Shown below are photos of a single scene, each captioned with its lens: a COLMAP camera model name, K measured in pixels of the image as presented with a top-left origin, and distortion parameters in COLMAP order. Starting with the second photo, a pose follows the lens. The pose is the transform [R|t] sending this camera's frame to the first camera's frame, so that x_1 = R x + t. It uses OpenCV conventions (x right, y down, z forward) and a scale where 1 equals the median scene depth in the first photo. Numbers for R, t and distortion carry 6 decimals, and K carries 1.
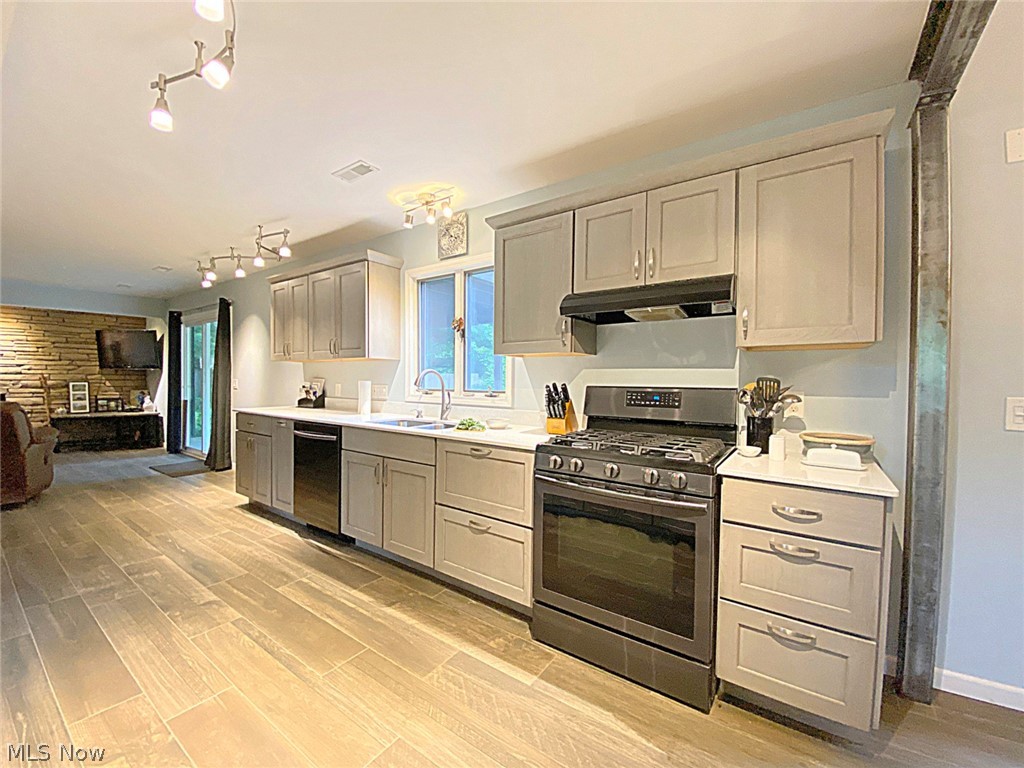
lens RADIAL K [[421.8, 0, 512.0], [0, 421.8, 384.0], [0, 0, 1]] dist [0.066446, -0.031379]
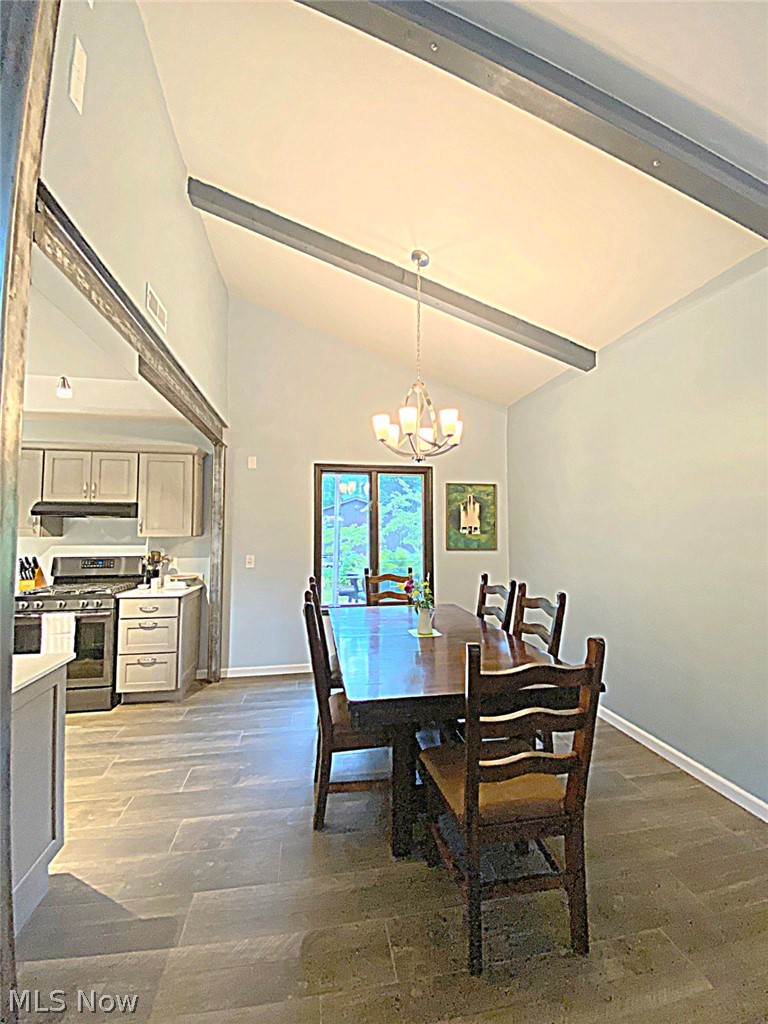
lens RADIAL K [[406.3, 0, 371.2], [0, 406.3, 510.8], [0, 0, 1]] dist [-0.001474, -0.000355]
pose [[0.713020, 0.023401, 0.700753, -0.046459], [0.019639, 0.998384, -0.053322, -0.071704], [-0.700868, 0.051782, 0.711409, -1.014327]]
